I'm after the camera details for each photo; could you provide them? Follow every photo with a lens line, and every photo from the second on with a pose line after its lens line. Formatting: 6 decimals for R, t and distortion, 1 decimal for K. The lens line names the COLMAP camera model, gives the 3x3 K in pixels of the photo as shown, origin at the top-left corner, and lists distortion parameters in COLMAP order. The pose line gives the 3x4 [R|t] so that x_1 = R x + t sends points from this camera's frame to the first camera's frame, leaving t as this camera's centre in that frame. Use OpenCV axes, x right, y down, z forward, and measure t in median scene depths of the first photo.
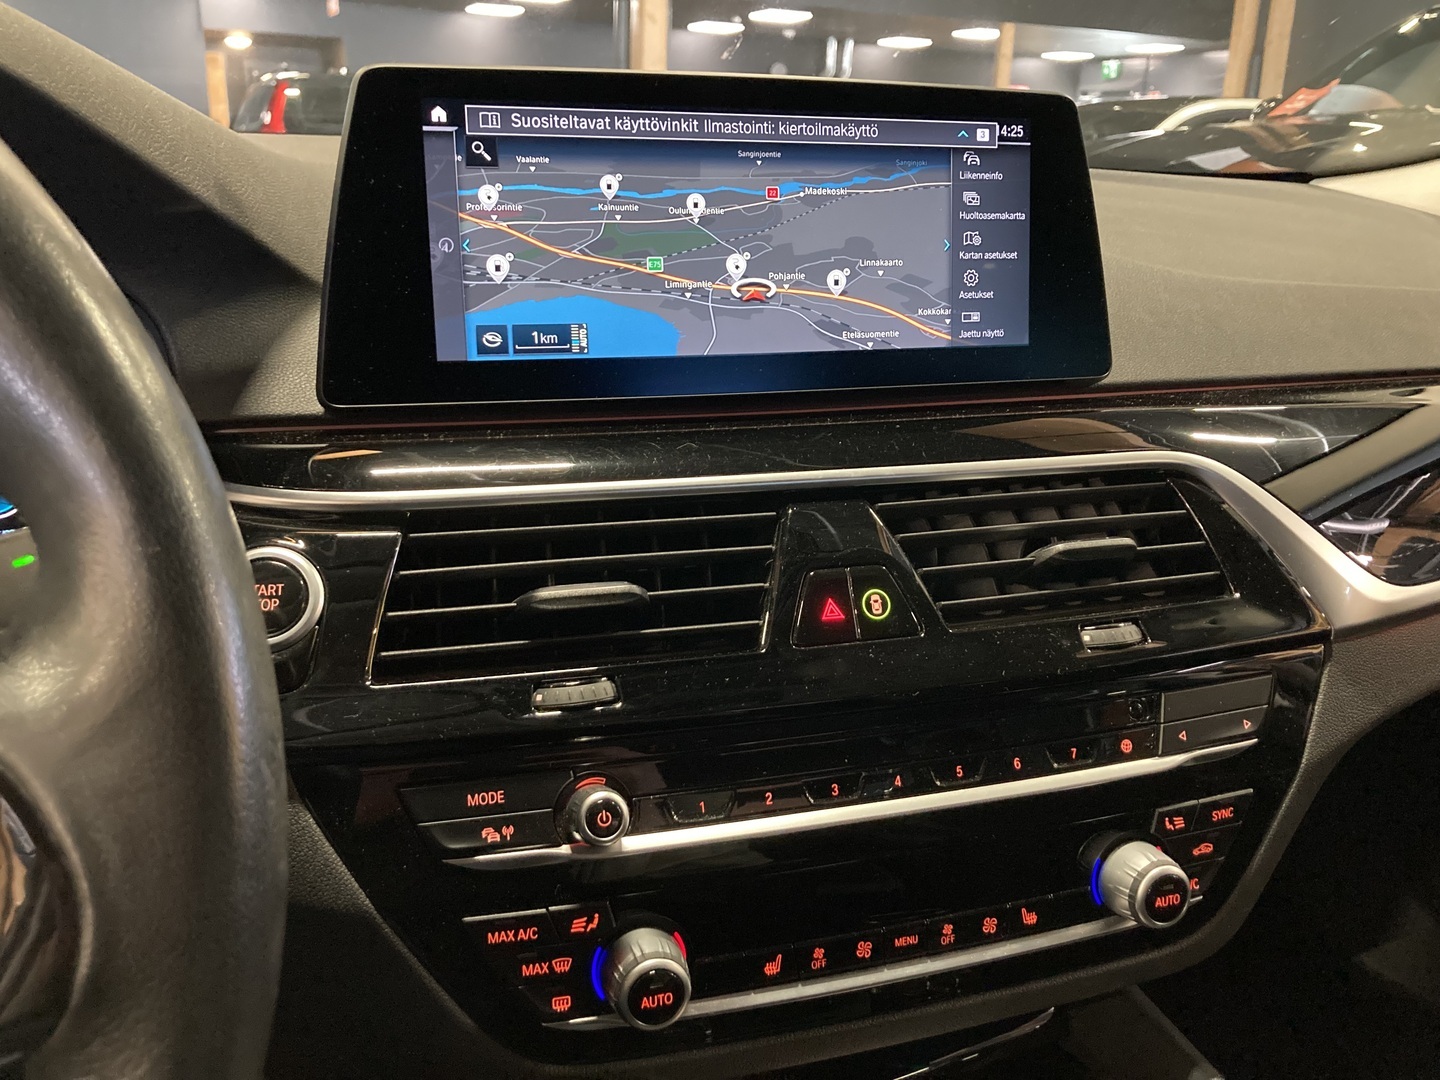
lens RADIAL K [[1197.8, 0, 720.0], [0, 1197.8, 540.0], [0, 0, 1]] dist [-0.005377, -0.003256]
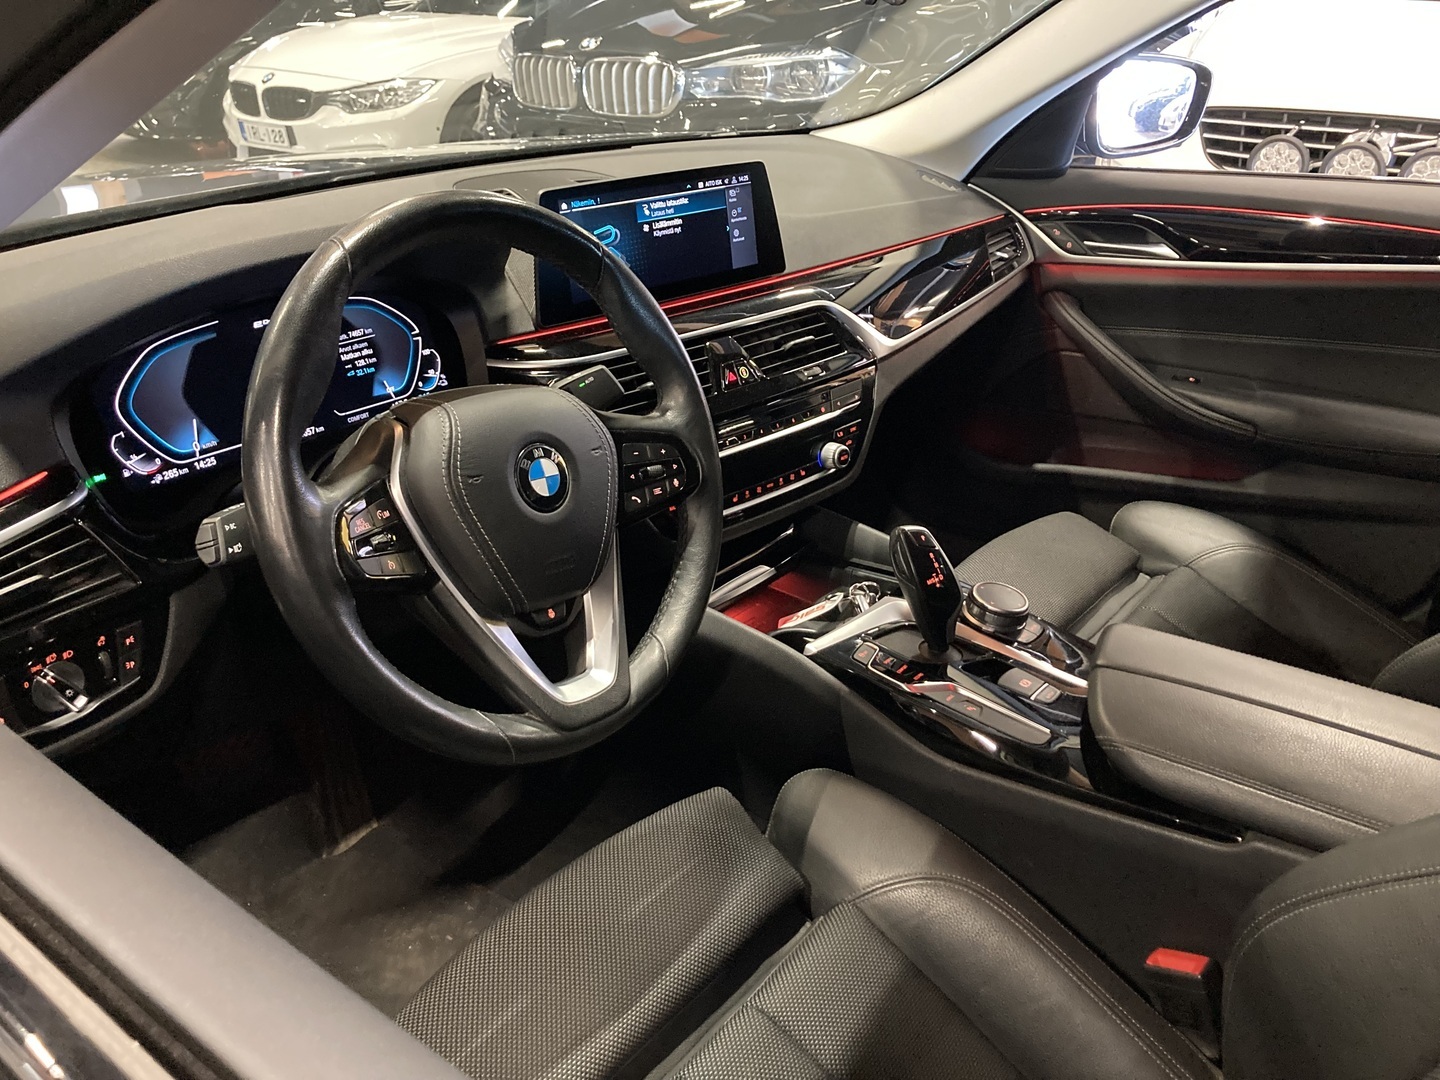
lens RADIAL K [[1197.8, 0, 720.0], [0, 1197.8, 540.0], [0, 0, 1]] dist [-0.005377, -0.003256]
pose [[0.897785, -0.199245, 0.392789, -1.058880], [0.137085, 0.973937, 0.180707, -0.074163], [-0.418556, -0.108390, 0.901700, -1.497657]]
